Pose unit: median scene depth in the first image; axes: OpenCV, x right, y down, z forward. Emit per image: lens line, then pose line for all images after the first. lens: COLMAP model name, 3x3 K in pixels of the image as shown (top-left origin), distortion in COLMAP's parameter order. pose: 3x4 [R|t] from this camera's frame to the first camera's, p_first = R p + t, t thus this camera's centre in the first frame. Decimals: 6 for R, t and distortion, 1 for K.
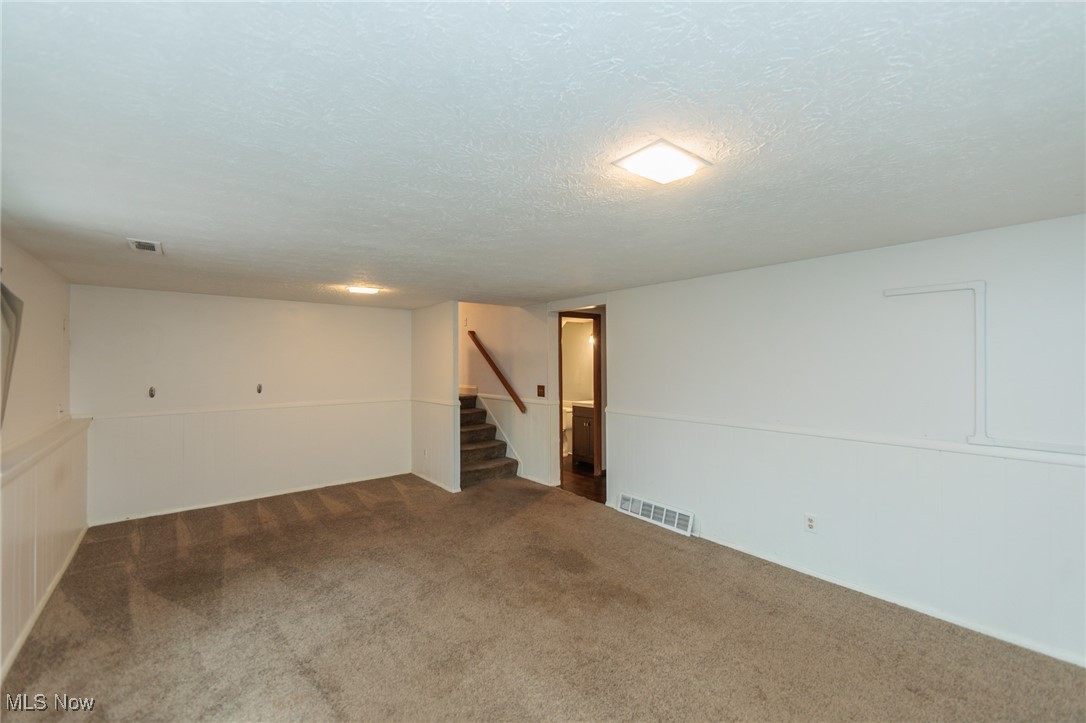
lens RADIAL K [[427.8, 0, 547.8], [0, 427.8, 358.3], [0, 0, 1]] dist [-0.001547, -0.000219]
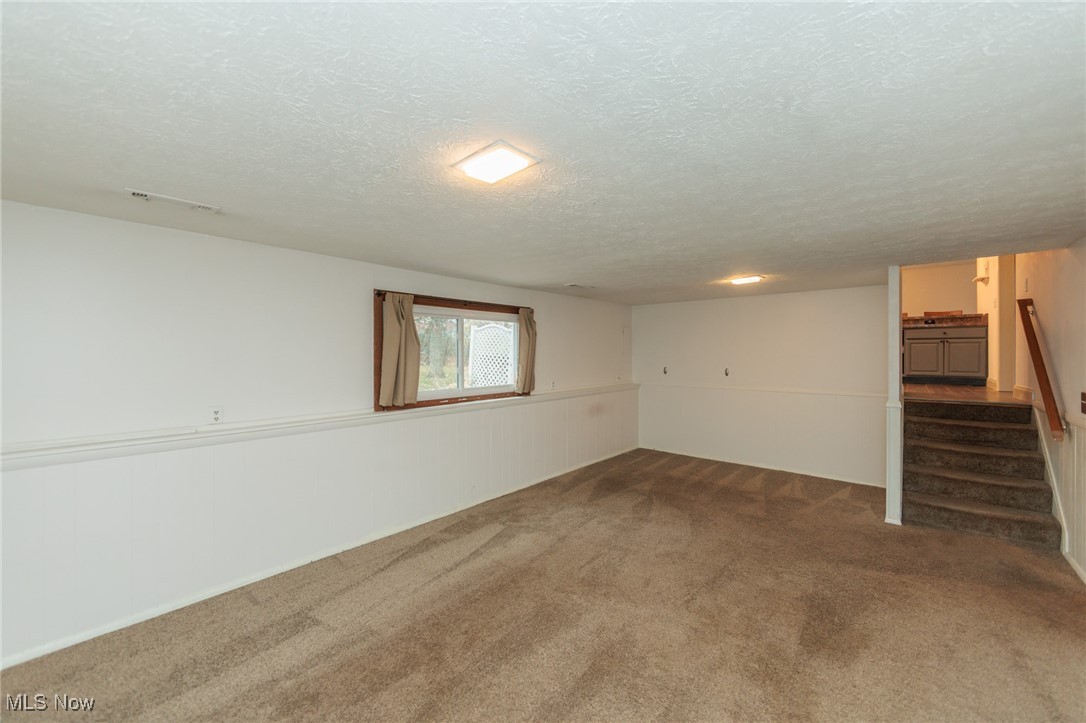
lens RADIAL K [[427.8, 0, 547.8], [0, 427.8, 358.3], [0, 0, 1]] dist [-0.001547, -0.000219]
pose [[0.160162, 0.014012, -0.986991, 0.677758], [0.007929, 0.999849, 0.015481, 0.013624], [0.987059, -0.010306, 0.160027, 0.466299]]
